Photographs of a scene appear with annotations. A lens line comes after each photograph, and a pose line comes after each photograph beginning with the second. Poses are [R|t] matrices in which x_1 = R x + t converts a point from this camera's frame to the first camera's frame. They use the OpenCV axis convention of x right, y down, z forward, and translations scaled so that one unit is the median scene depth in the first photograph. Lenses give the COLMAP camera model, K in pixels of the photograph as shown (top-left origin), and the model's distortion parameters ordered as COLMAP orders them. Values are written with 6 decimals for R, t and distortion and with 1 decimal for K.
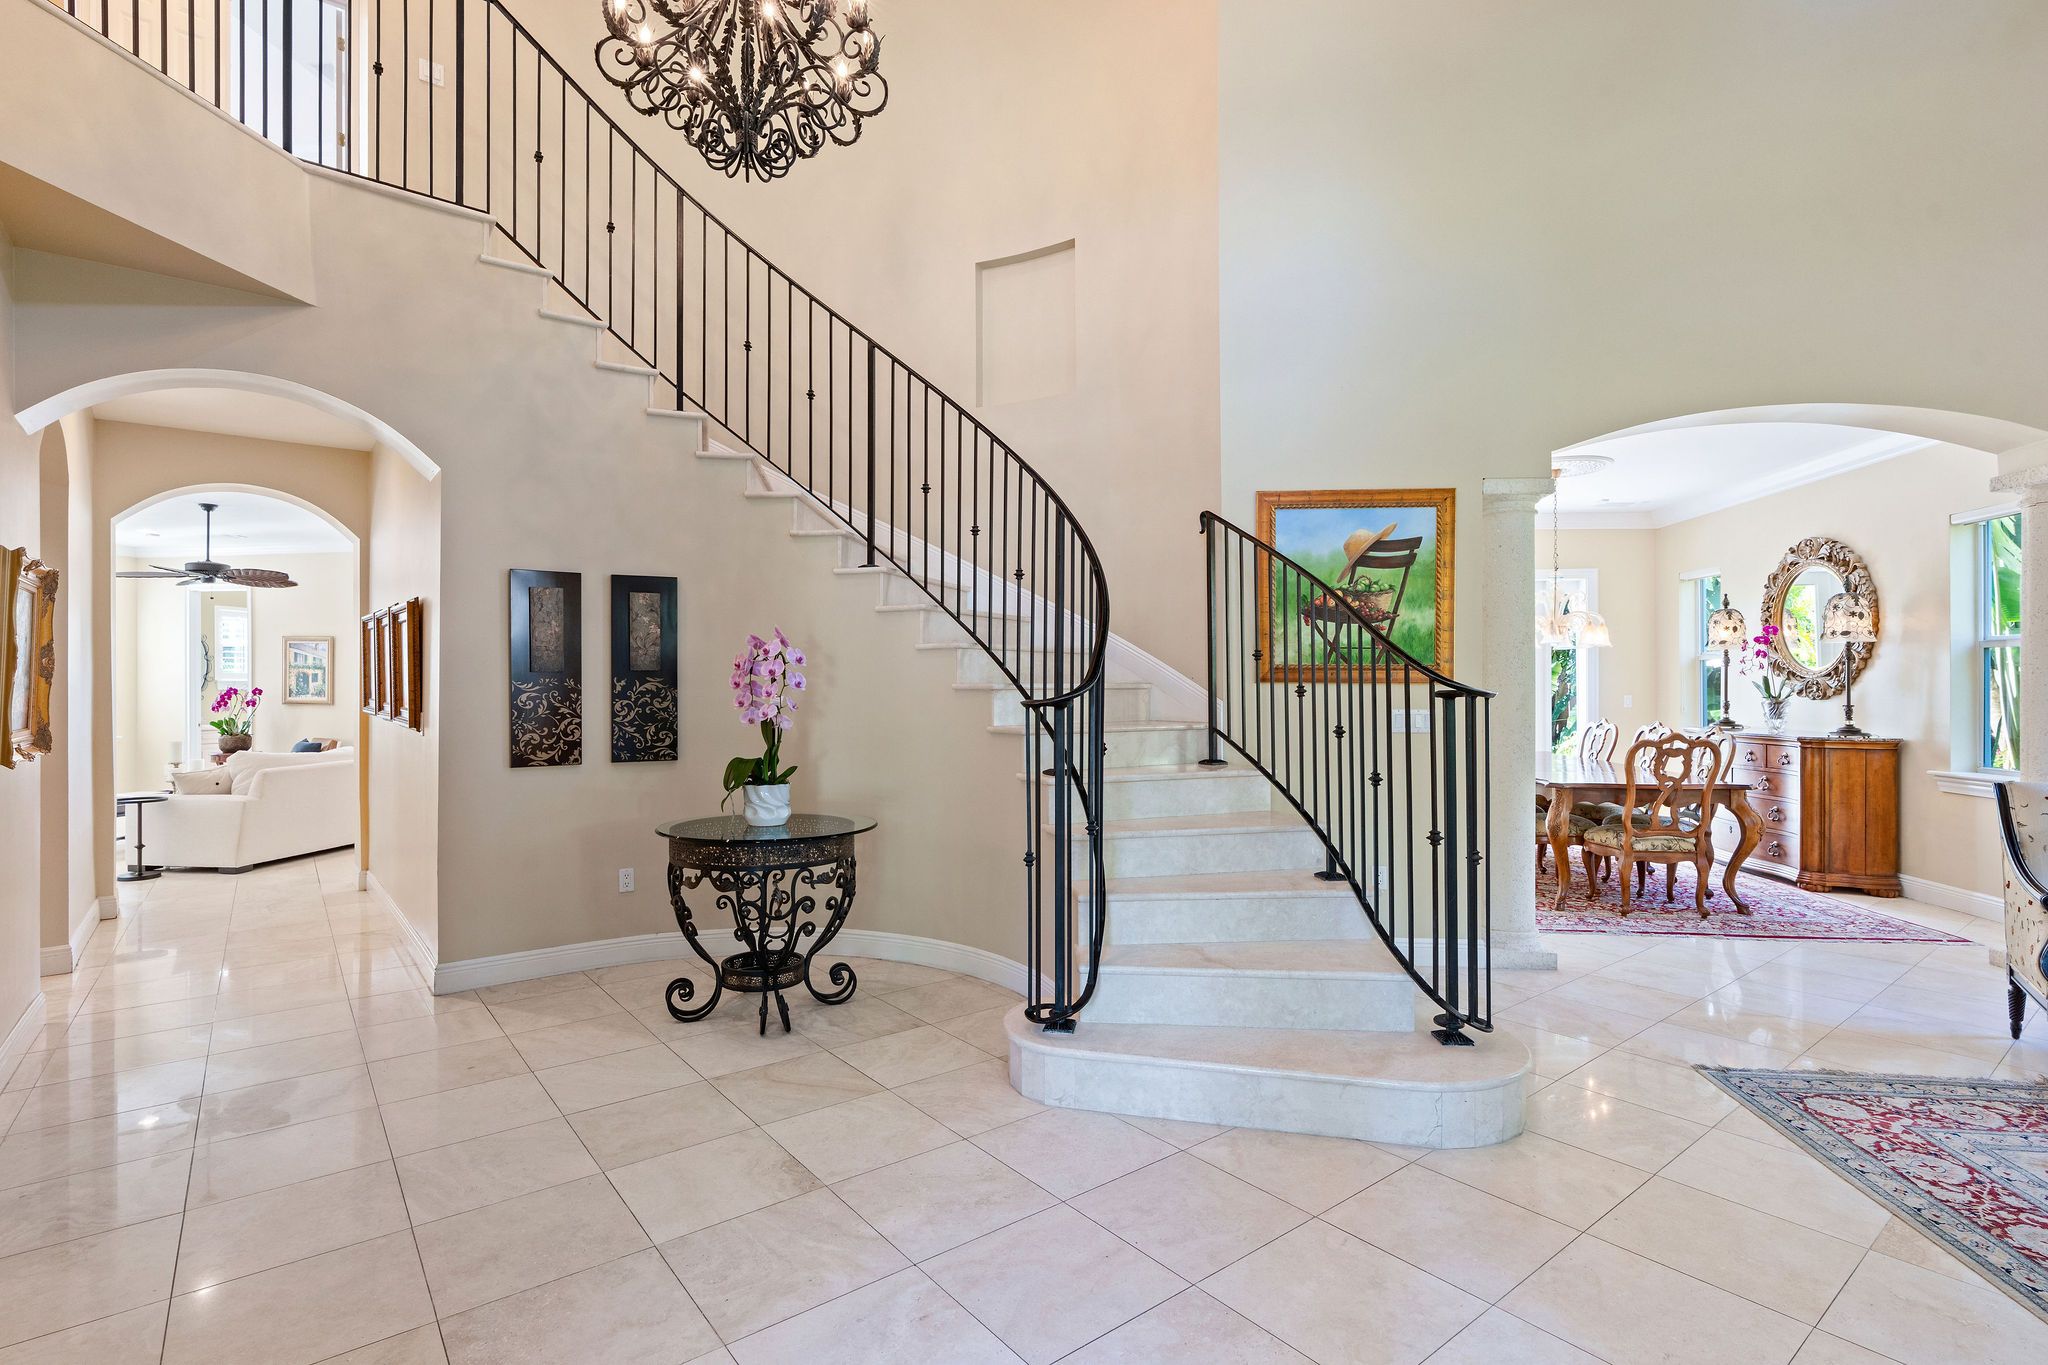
lens RADIAL K [[983.8, 0, 1027.4], [0, 983.8, 678.6], [0, 0, 1]] dist [0.001553, 0.000433]
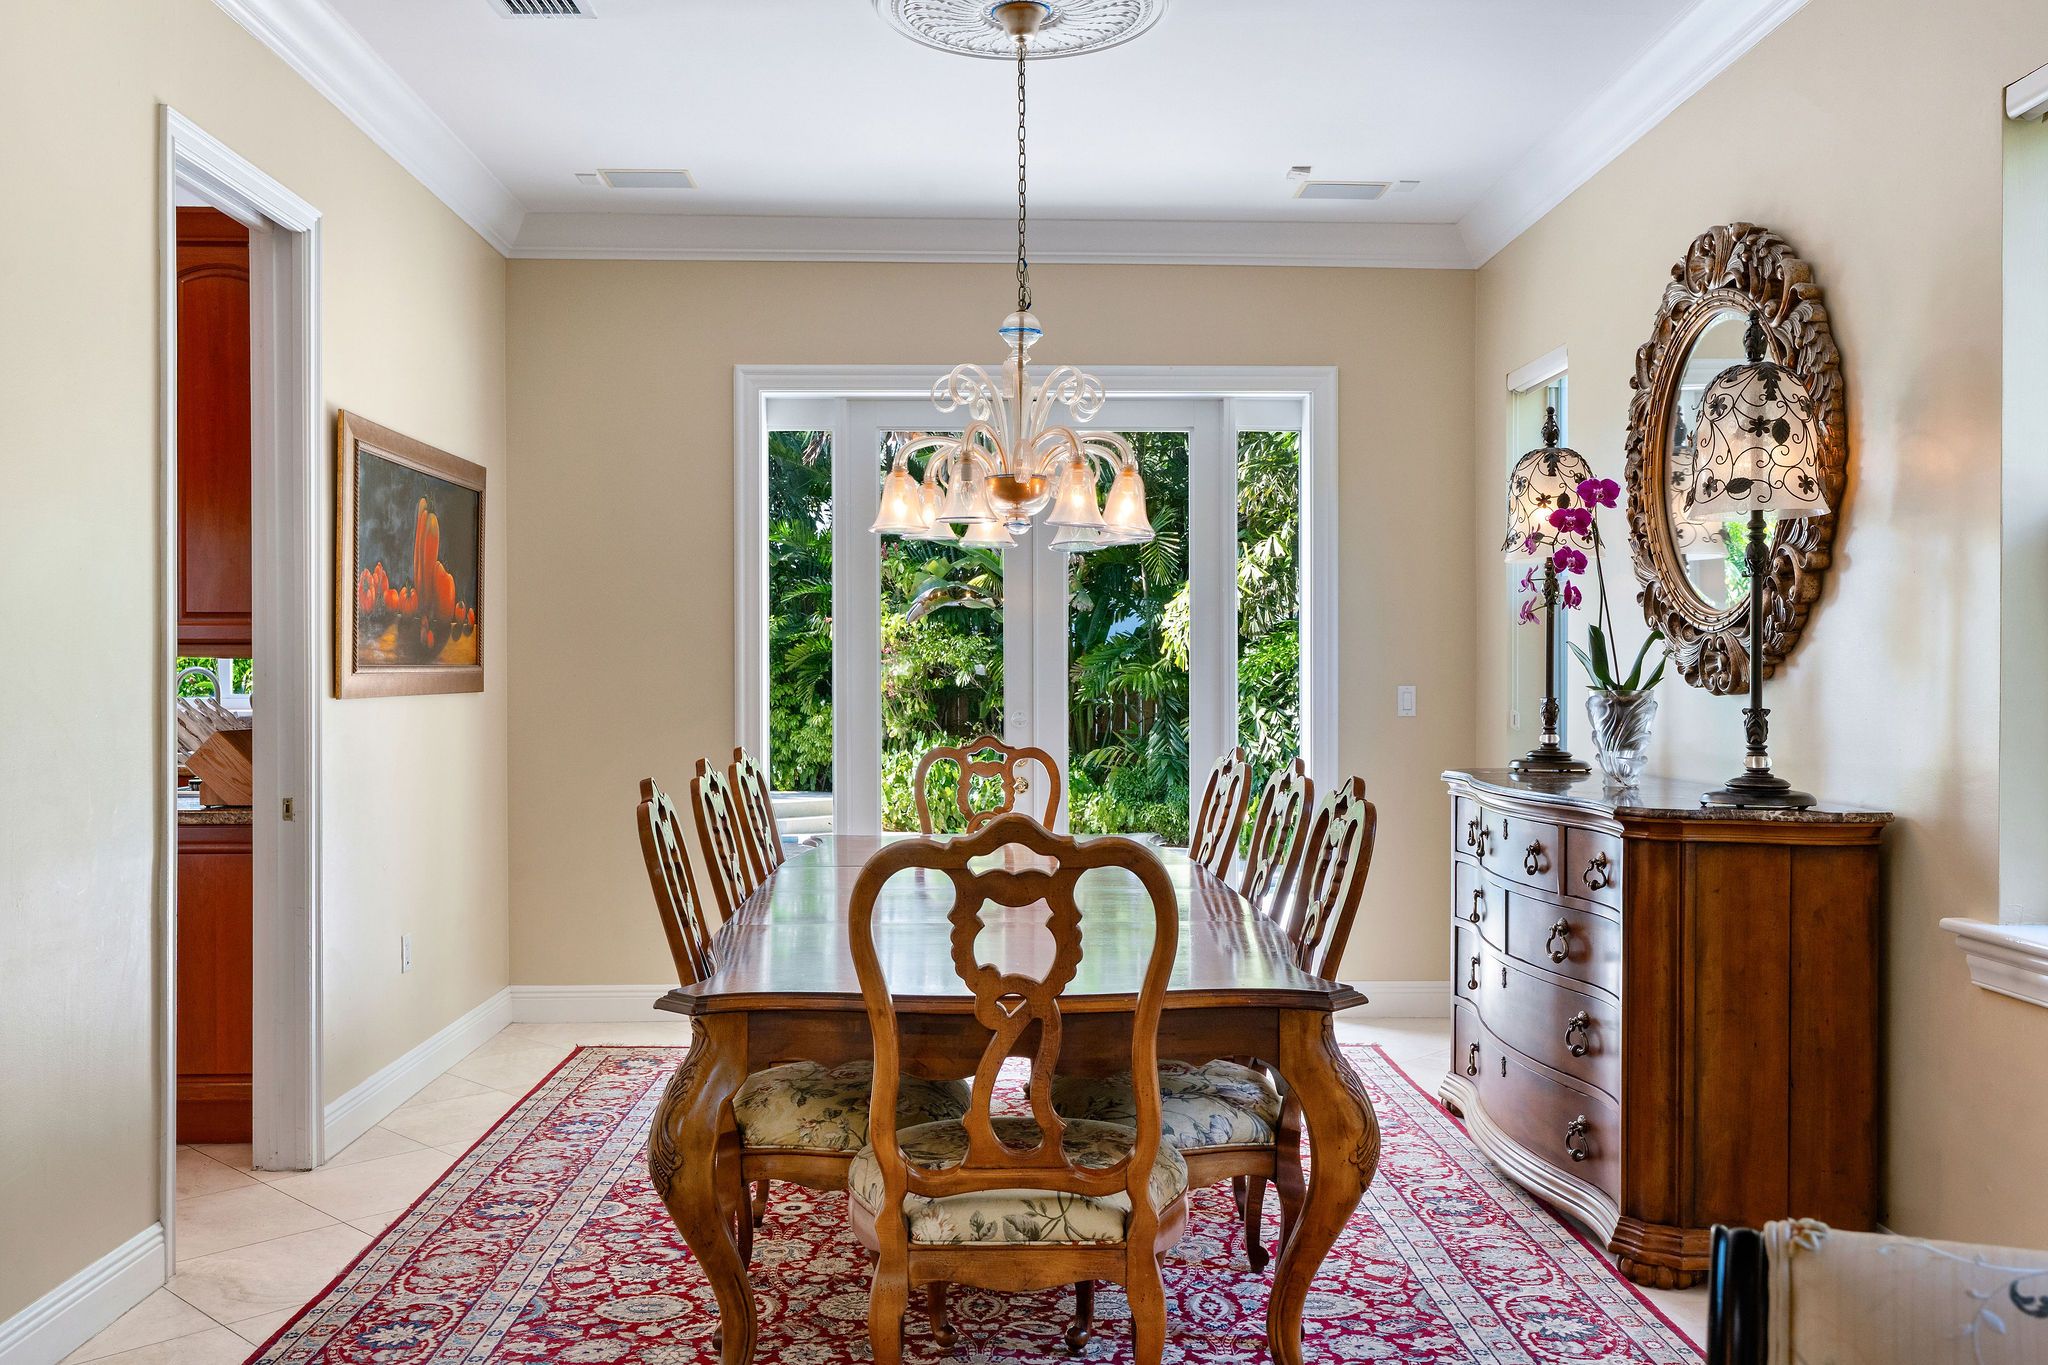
lens RADIAL K [[1728.0, 0, 1024.0], [0, 1728.0, 682.5], [0, 0, 1]] dist [0.014587, 0.008268]
pose [[0.990472, 0.001344, 0.137707, 0.526310], [-0.002832, 0.999940, 0.010607, 0.012878], [-0.137684, -0.010896, 0.990416, 0.475267]]
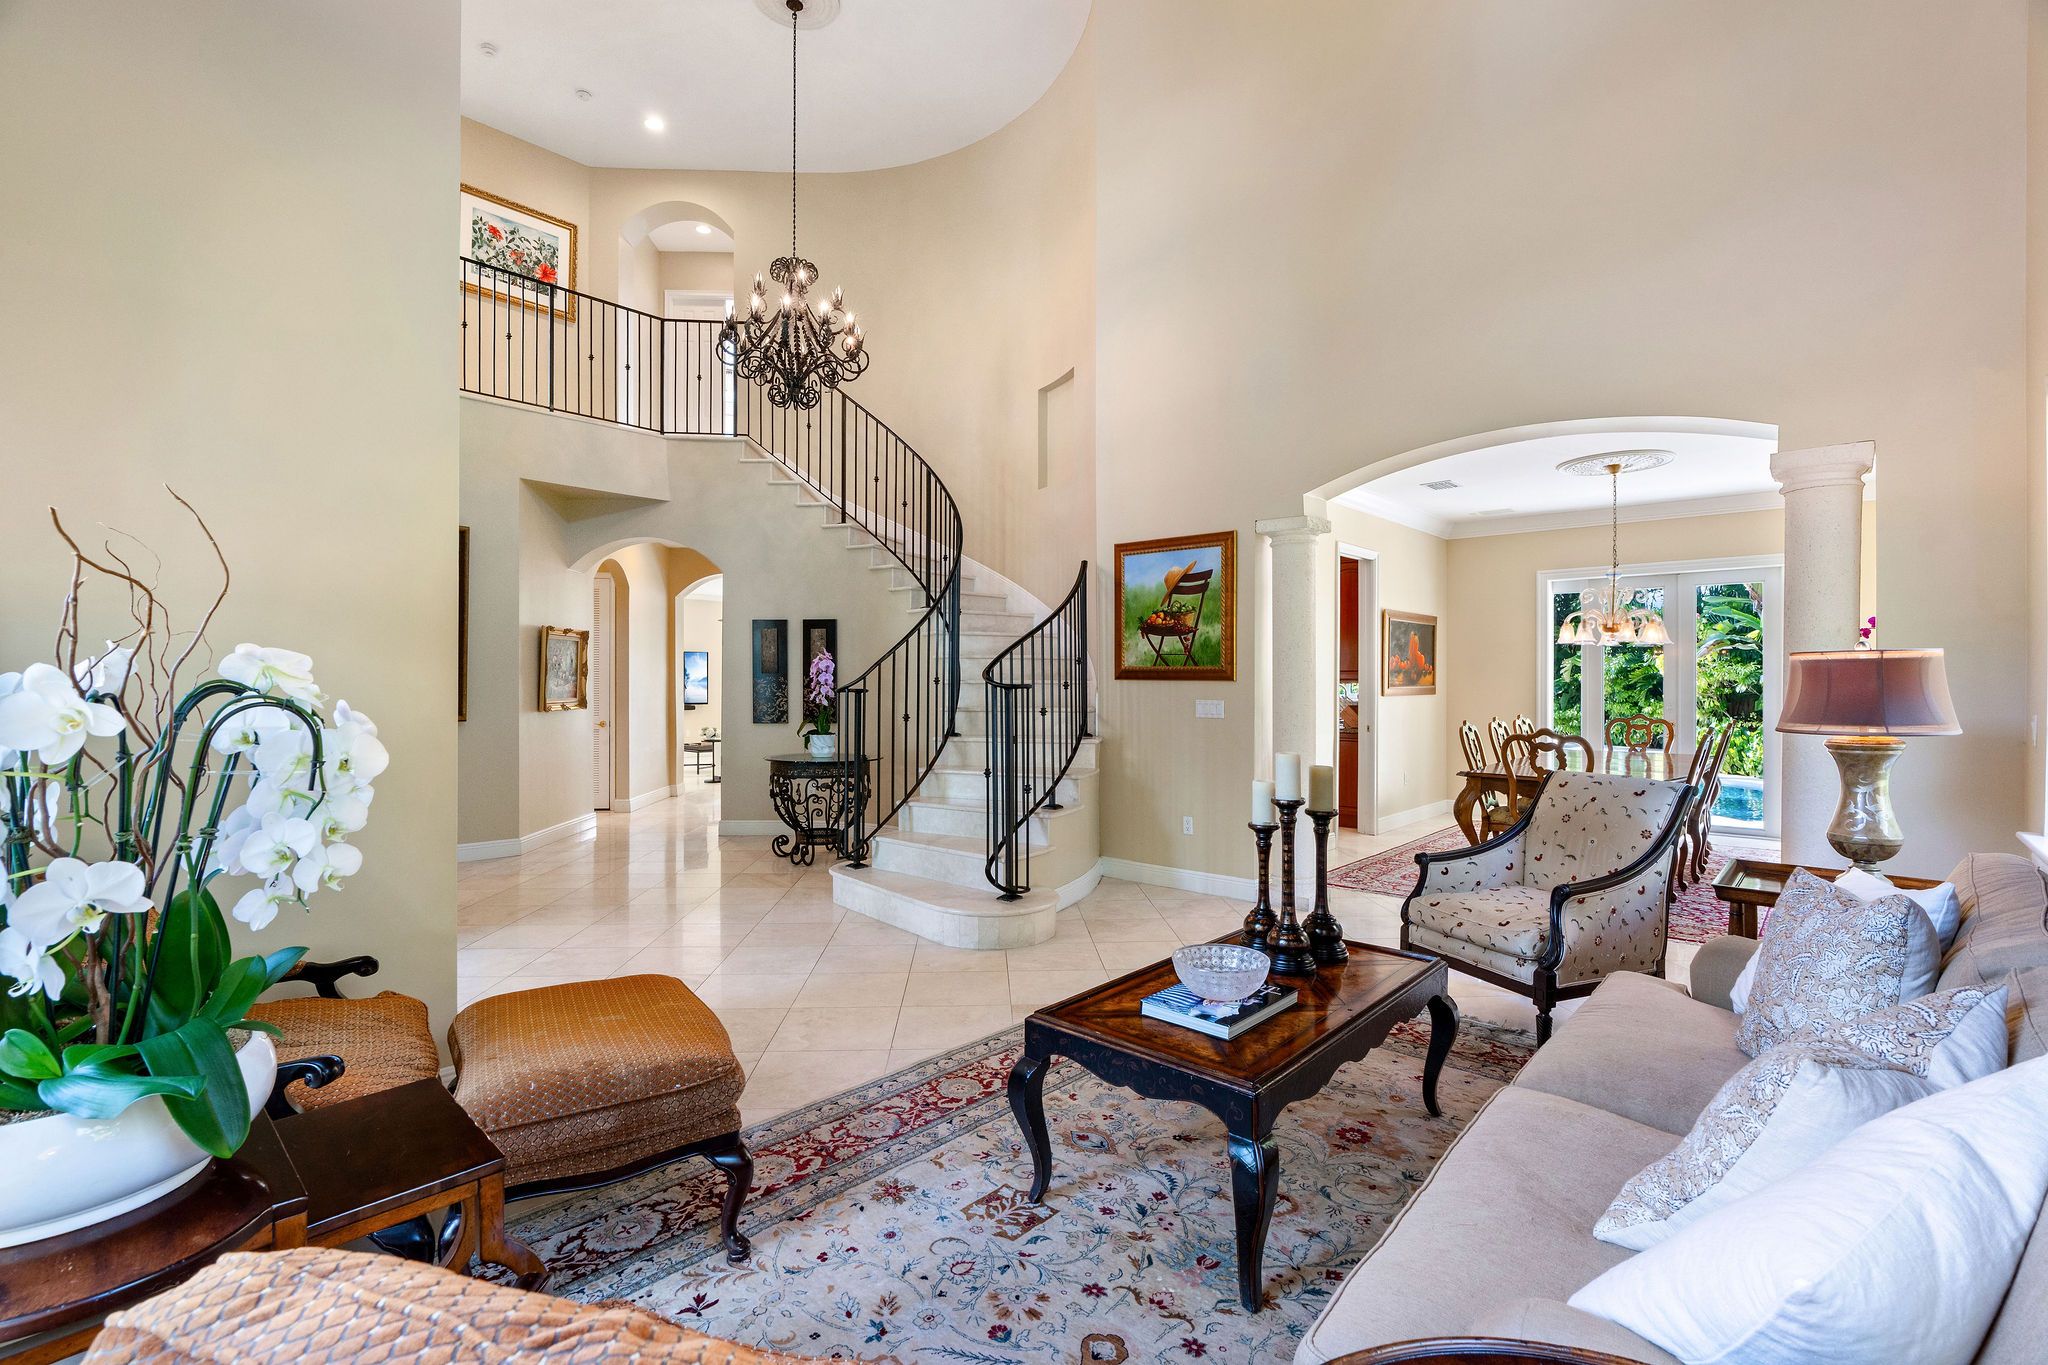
lens RADIAL K [[921.5, 0, 1024.0], [0, 921.5, 682.5], [0, 0, 1]] dist [0.001370, 0.000192]
pose [[0.810165, 0.003489, -0.586192, 0.691203], [0.001114, 0.999971, 0.007491, -0.001583], [0.586201, -0.006722, 0.810138, -0.110201]]
